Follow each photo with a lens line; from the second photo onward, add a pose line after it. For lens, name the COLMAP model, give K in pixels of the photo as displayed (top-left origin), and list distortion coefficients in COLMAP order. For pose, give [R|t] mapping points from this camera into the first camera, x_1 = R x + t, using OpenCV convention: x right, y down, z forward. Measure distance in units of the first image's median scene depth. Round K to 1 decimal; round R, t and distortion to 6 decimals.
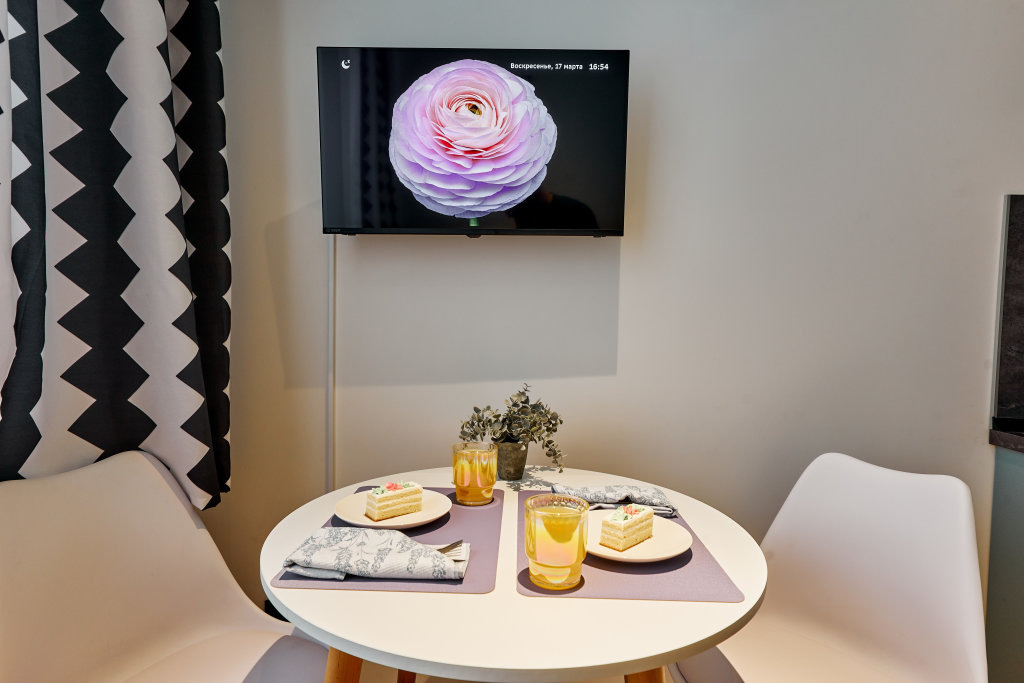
lens RADIAL K [[588.9, 0, 512.0], [0, 588.9, 341.5], [0, 0, 1]] dist [0.017647, 0.000039]
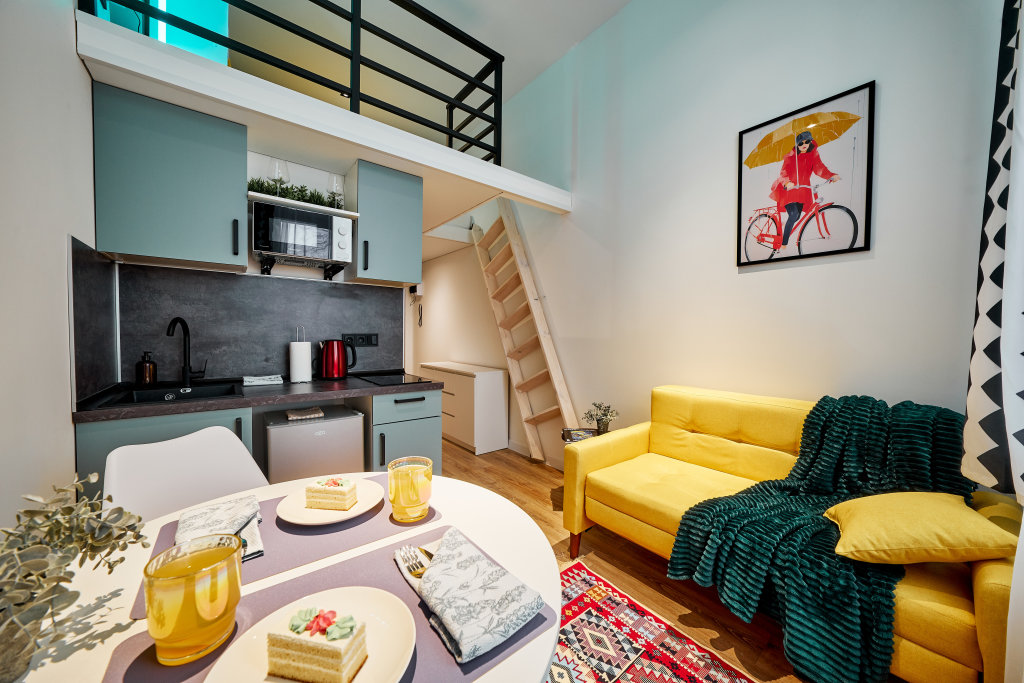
lens RADIAL K [[367.9, 0, 512.0], [0, 367.9, 341.5], [0, 0, 1]] dist [-0.000469, 0.000015]
pose [[-0.652049, -0.039018, 0.757172, -0.506383], [0.012874, 0.997961, 0.062513, -0.054035], [-0.758068, 0.050509, -0.650217, 0.904562]]
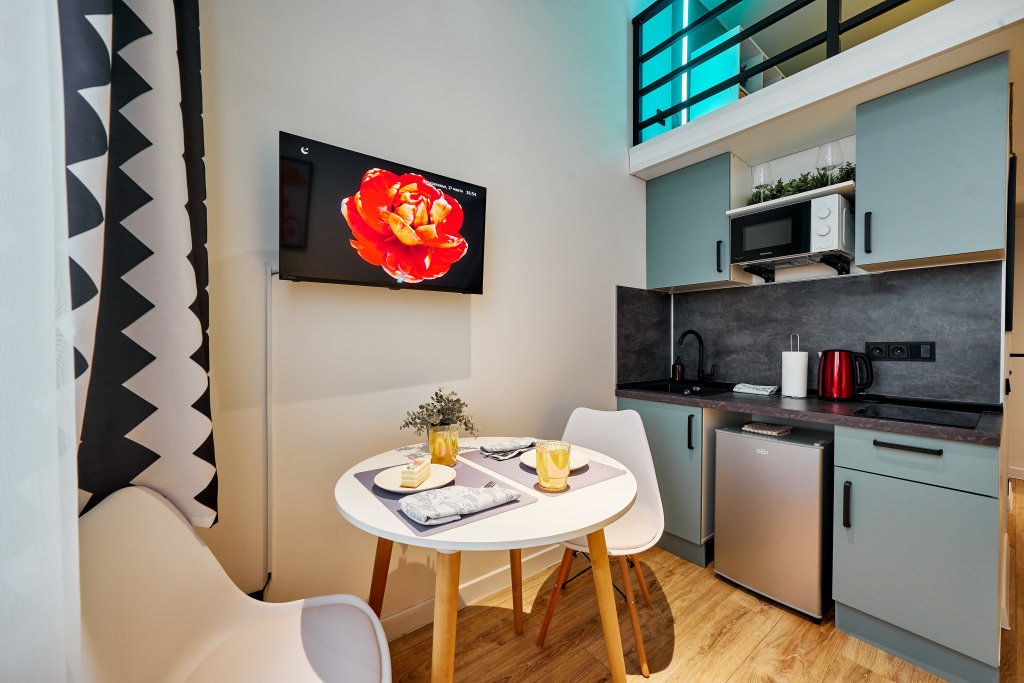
lens RADIAL K [[409.1, 0, 512.0], [0, 409.1, 341.5], [0, 0, 1]] dist [-0.000860, 0.000003]
pose [[0.775983, -0.019054, 0.630466, -0.536962], [0.042938, 0.998821, -0.022662, -0.015656], [-0.629290, 0.044656, 0.775886, 0.050471]]
